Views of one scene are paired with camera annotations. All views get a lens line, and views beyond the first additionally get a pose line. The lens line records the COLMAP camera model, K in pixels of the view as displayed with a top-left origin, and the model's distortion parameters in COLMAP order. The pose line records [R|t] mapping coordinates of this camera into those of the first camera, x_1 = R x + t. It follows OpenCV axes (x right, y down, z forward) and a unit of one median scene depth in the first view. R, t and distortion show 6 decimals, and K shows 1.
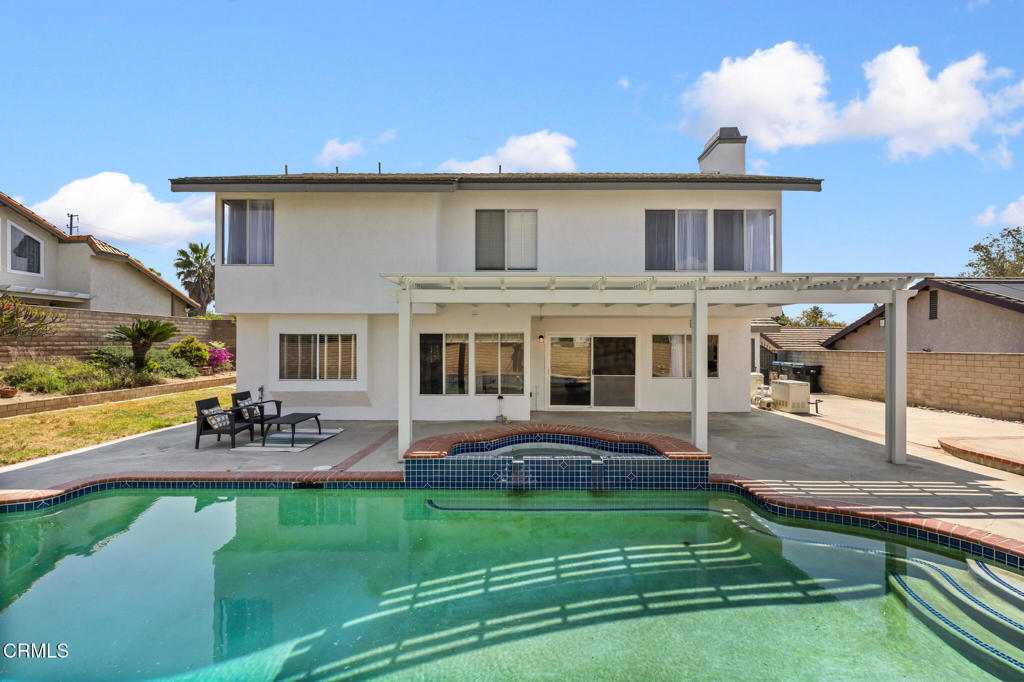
lens RADIAL K [[432.8, 0, 515.0], [0, 432.8, 341.6], [0, 0, 1]] dist [0.003009, -0.000069]
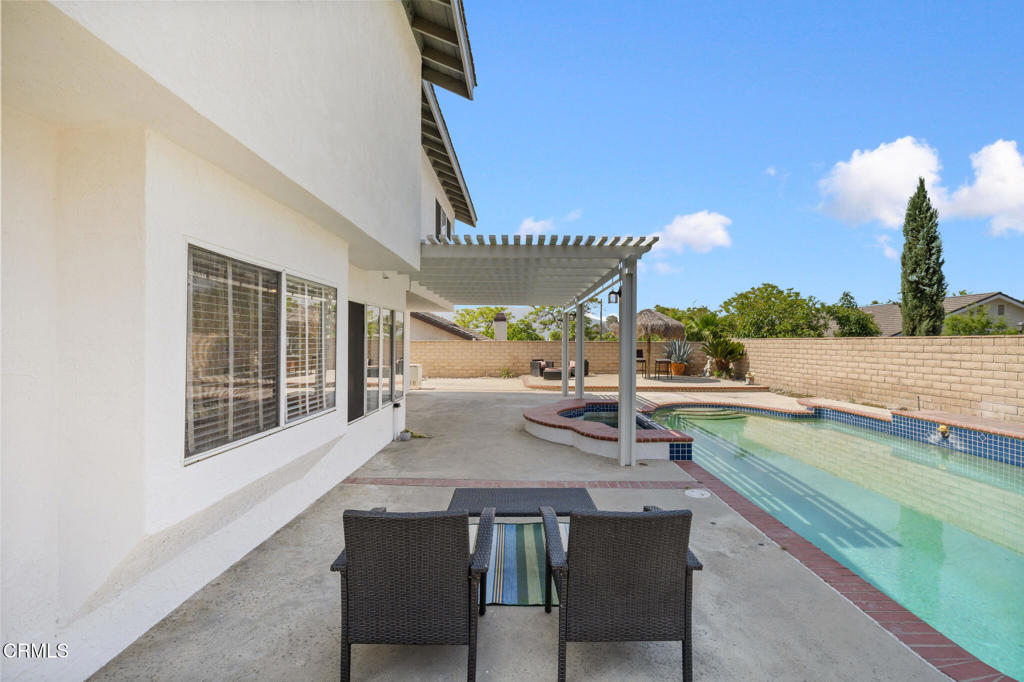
lens RADIAL K [[449.9, 0, 516.8], [0, 449.9, 341.9], [0, 0, 1]] dist [-0.001089, -0.000184]
pose [[-0.004385, -0.001333, 0.999989, -0.734672], [-0.010008, 0.999949, 0.001289, 0.026895], [-0.999940, -0.010002, -0.004398, 0.813096]]
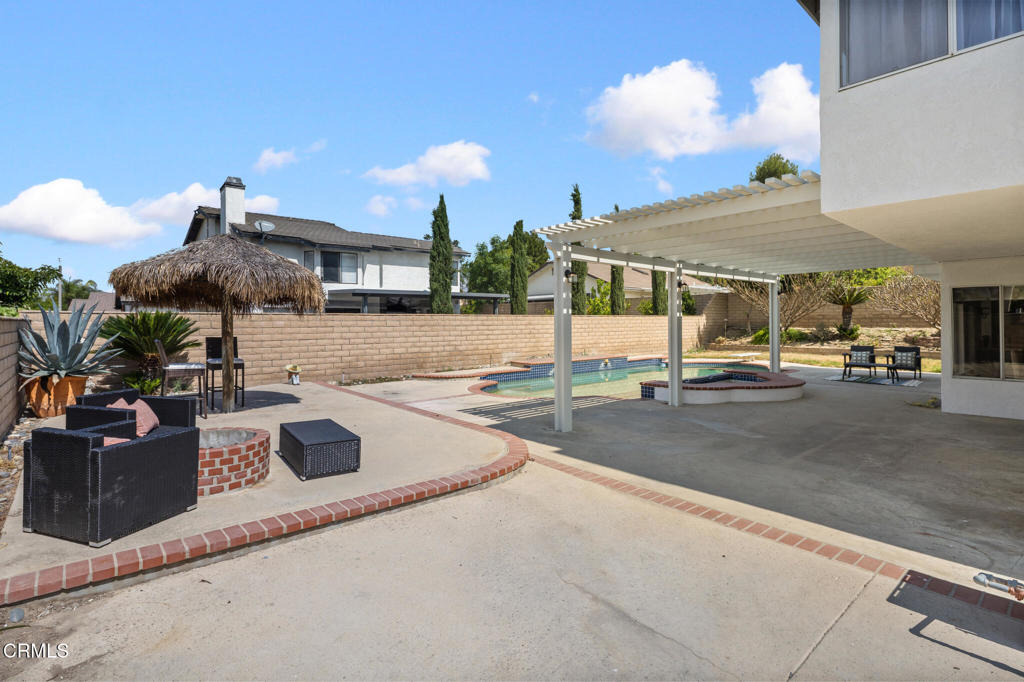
lens RADIAL K [[491.4, 0, 510.6], [0, 491.4, 319.6], [0, 0, 1]] dist [0.000631, -0.000011]
pose [[-0.747476, -0.000192, -0.664289, 1.092375], [0.004407, 0.999977, -0.005248, 0.031633], [0.664274, -0.006850, -0.747458, 1.130847]]
